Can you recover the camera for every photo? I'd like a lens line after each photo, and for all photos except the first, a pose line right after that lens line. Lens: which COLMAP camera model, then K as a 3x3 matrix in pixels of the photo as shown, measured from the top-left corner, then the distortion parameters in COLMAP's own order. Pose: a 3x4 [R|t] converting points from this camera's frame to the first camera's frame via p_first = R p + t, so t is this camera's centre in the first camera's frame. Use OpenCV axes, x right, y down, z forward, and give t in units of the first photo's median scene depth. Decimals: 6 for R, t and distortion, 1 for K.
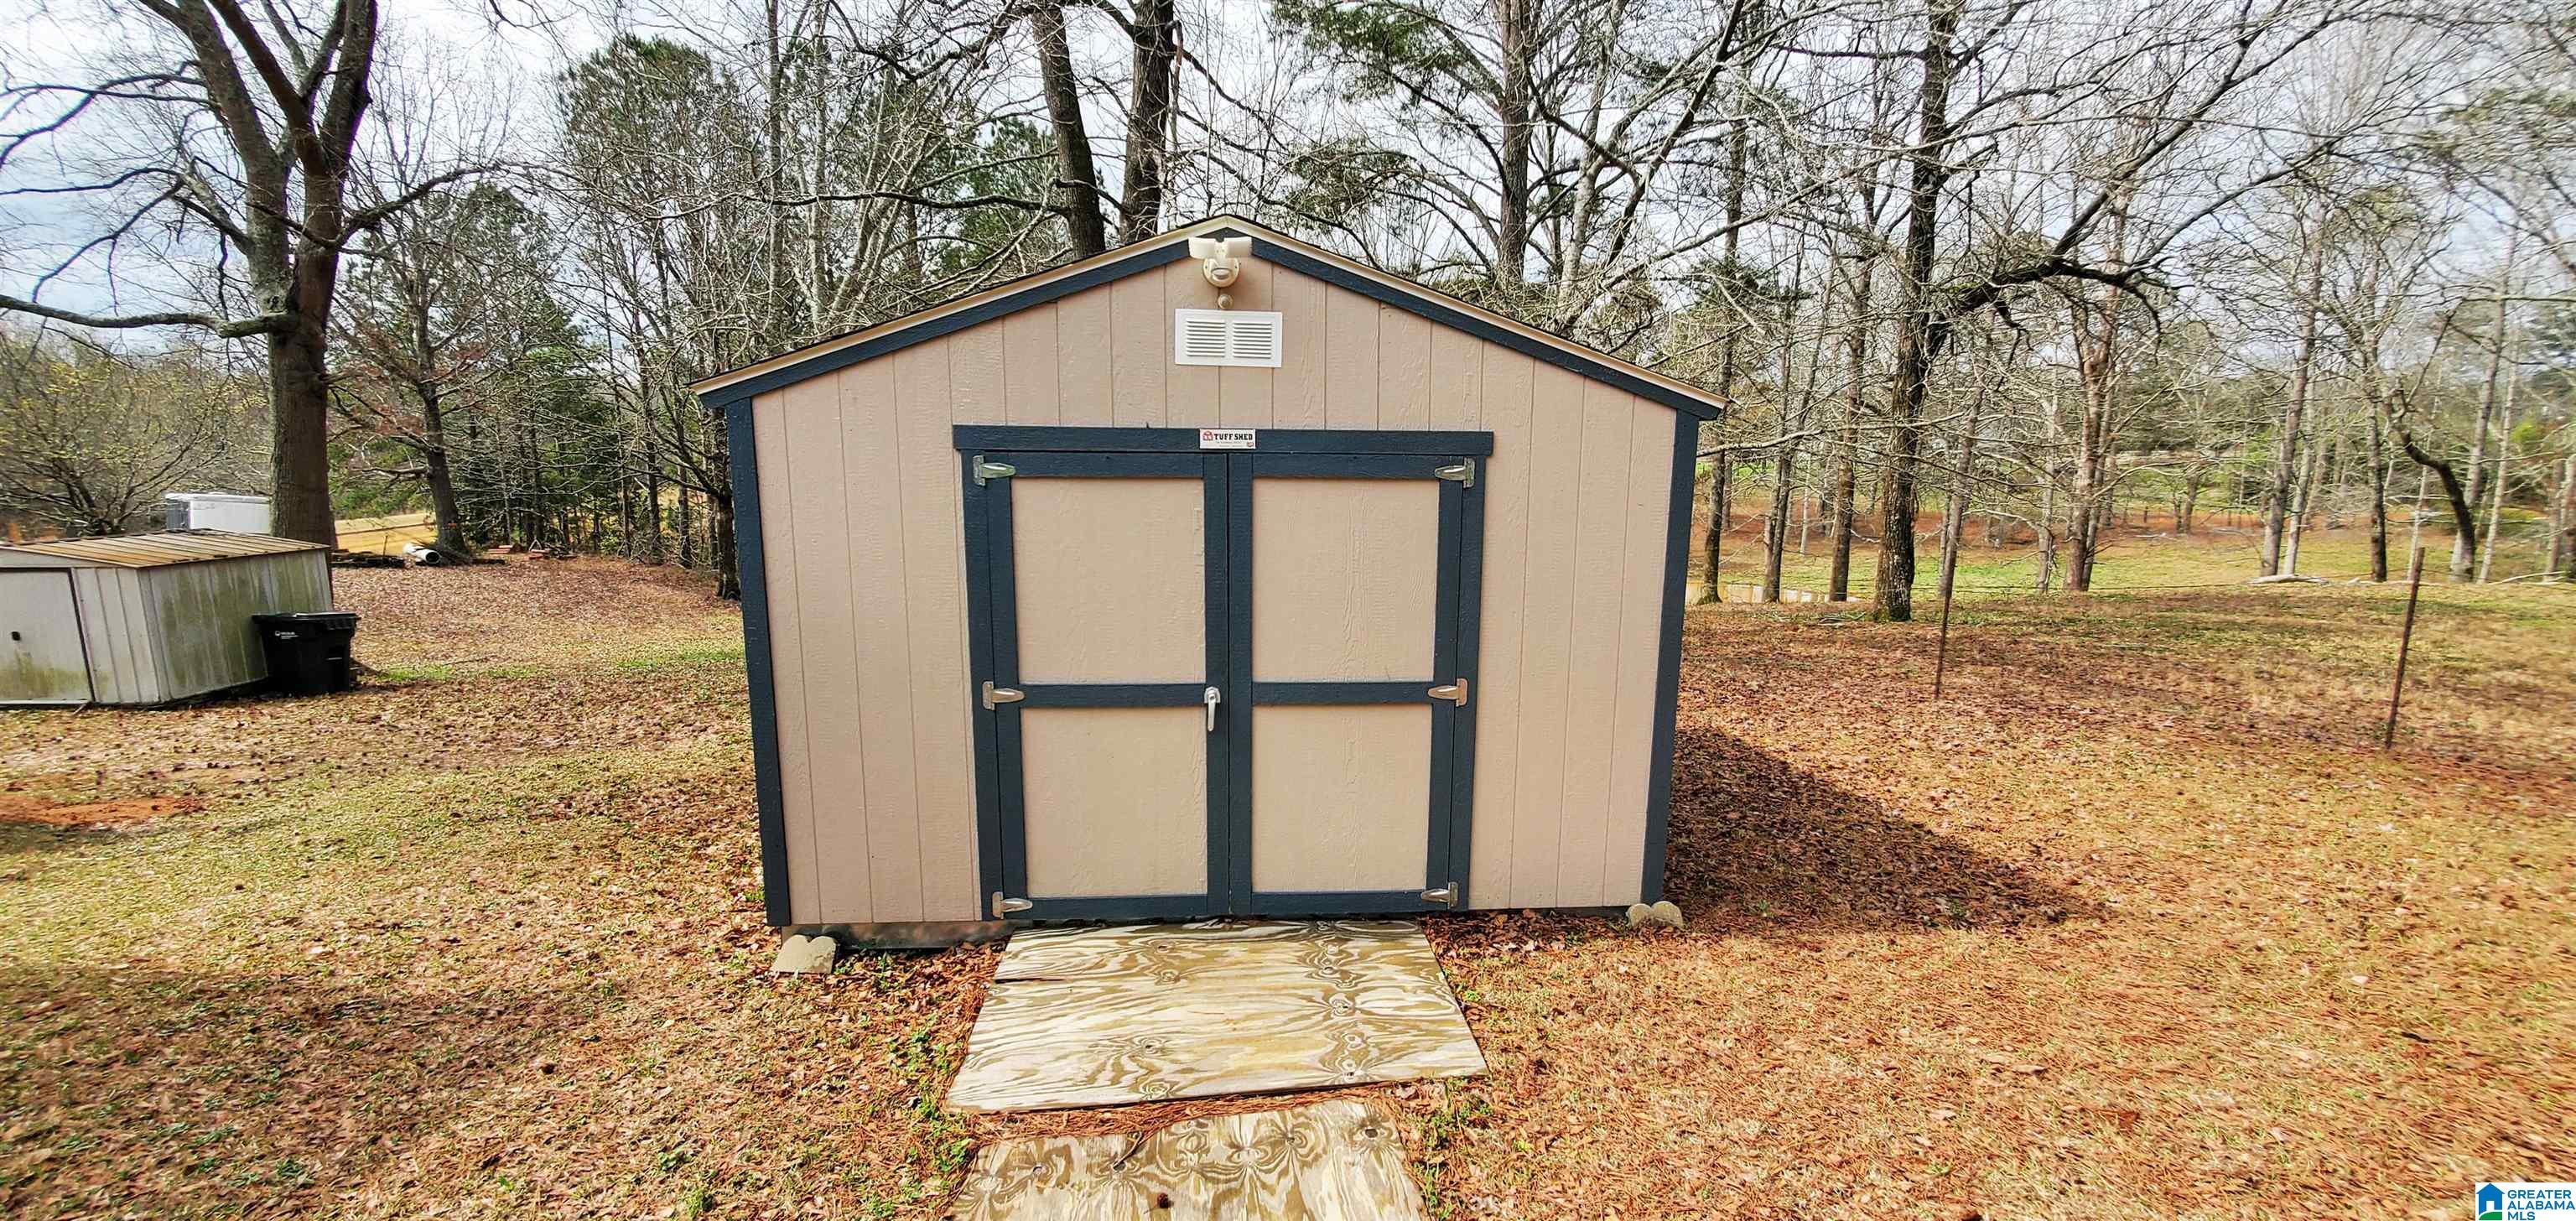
lens RADIAL K [[1019.9, 0, 1295.0], [0, 1019.9, 612.4], [0, 0, 1]] dist [-0.002996, -0.000162]
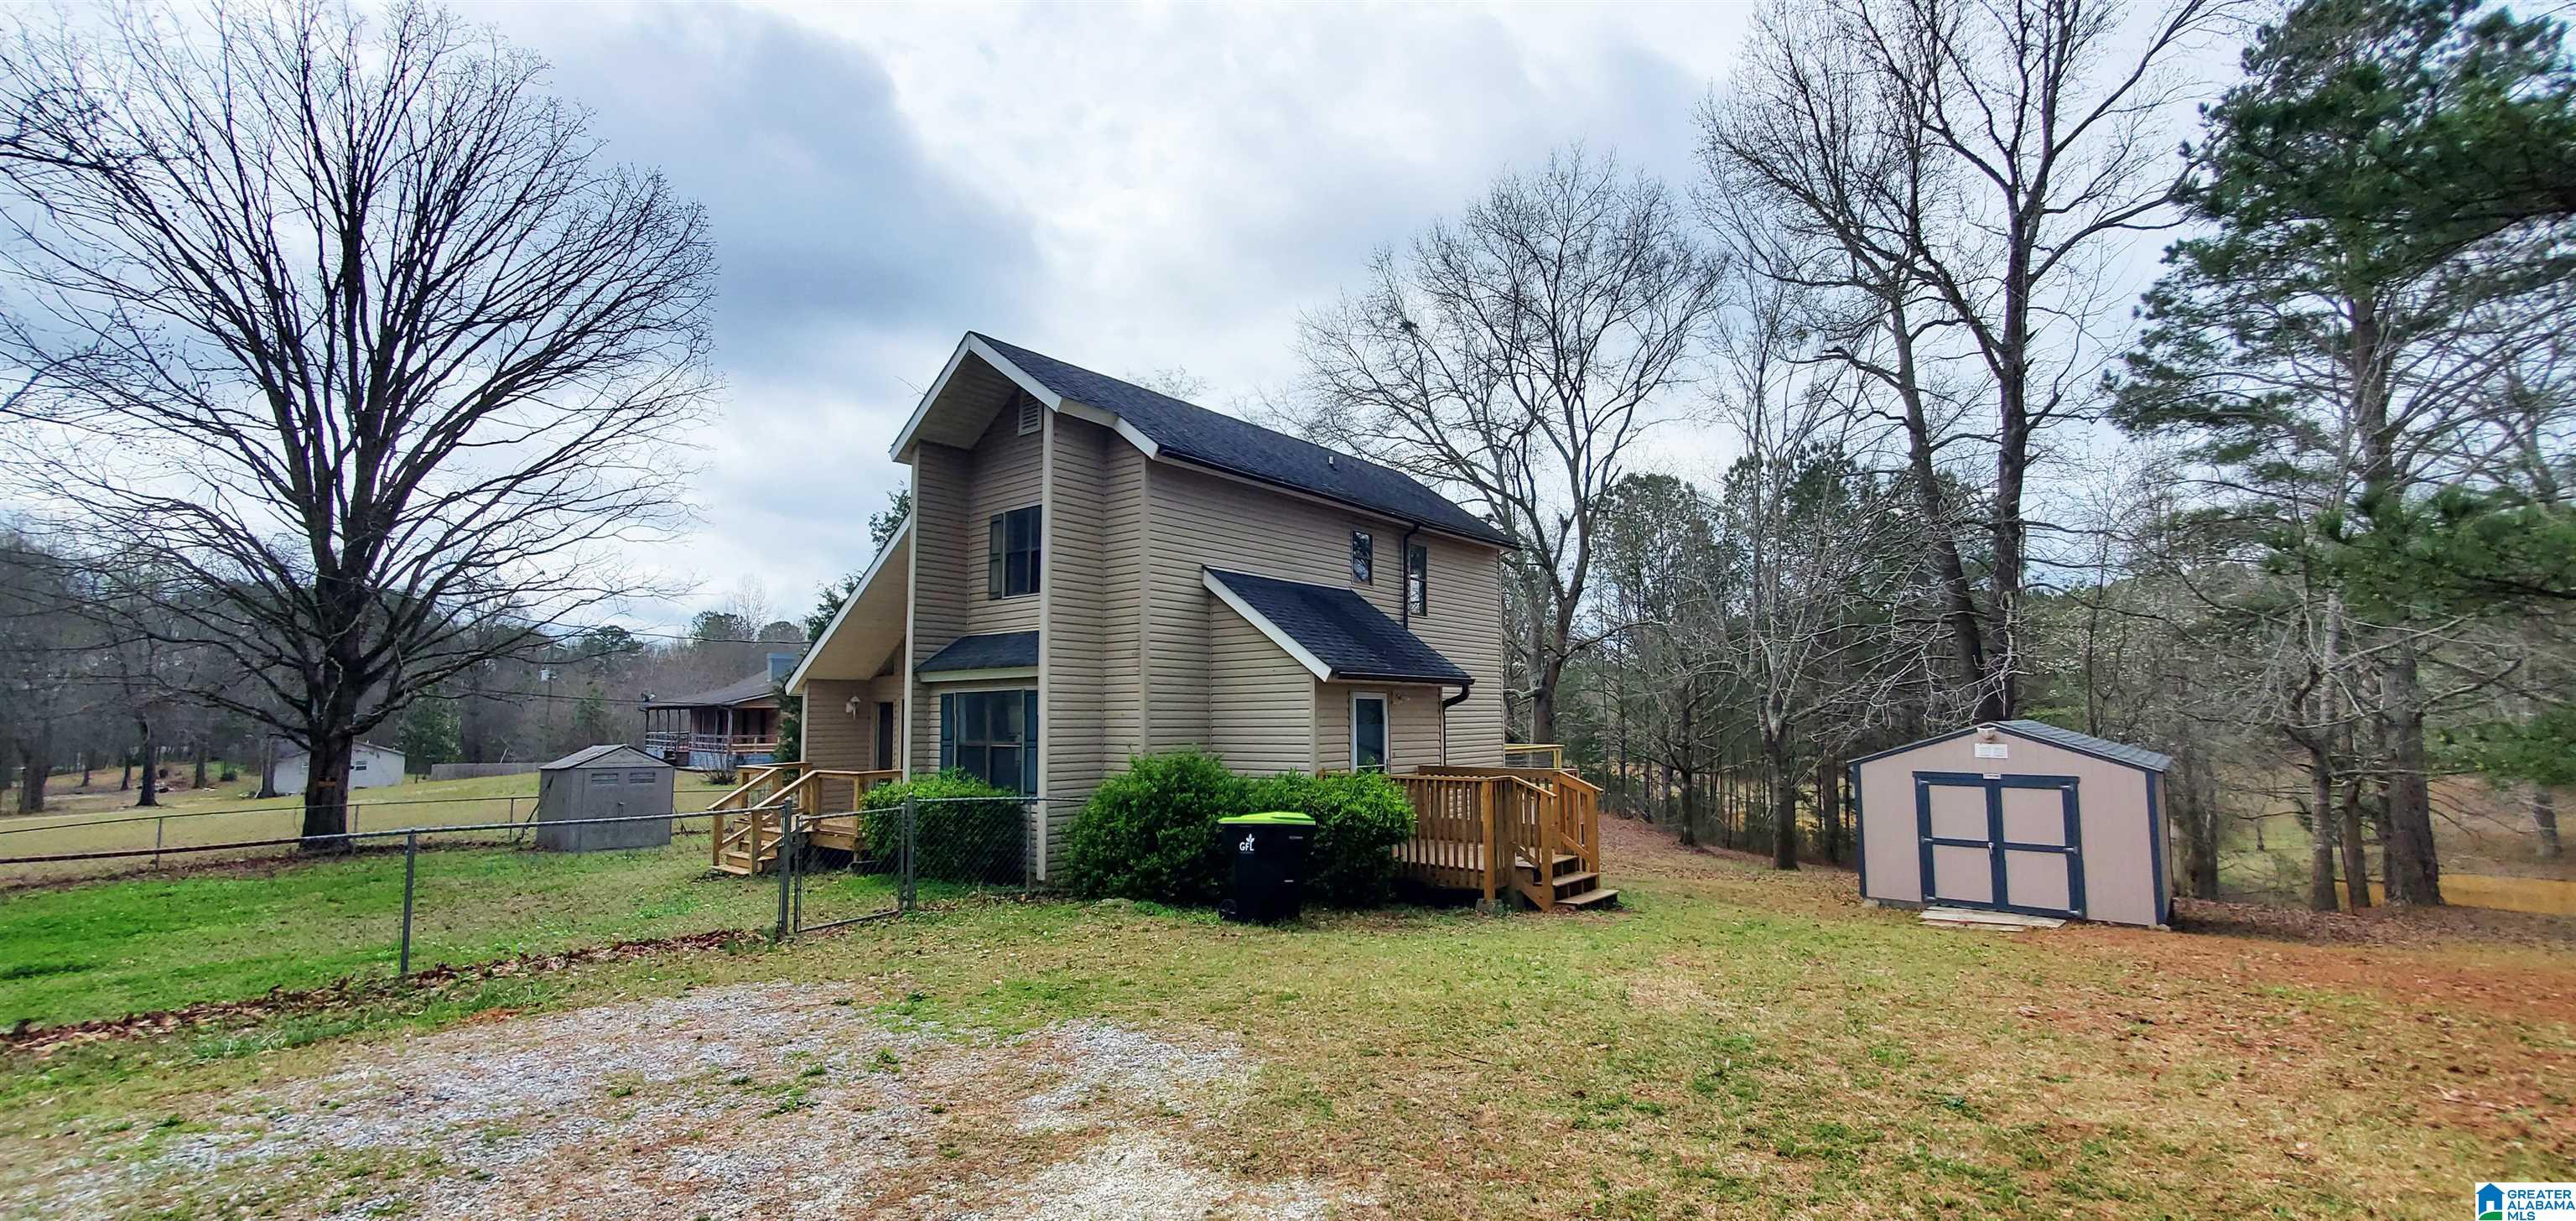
lens RADIAL K [[1019.9, 0, 1301.3], [0, 1019.9, 624.4], [0, 0, 1]] dist [-0.002996, -0.000162]
pose [[0.698561, -0.073829, -0.711732, 0.847653], [-0.107183, 0.972645, -0.206093, 0.328413], [0.707478, 0.220254, 0.671538, -3.381920]]
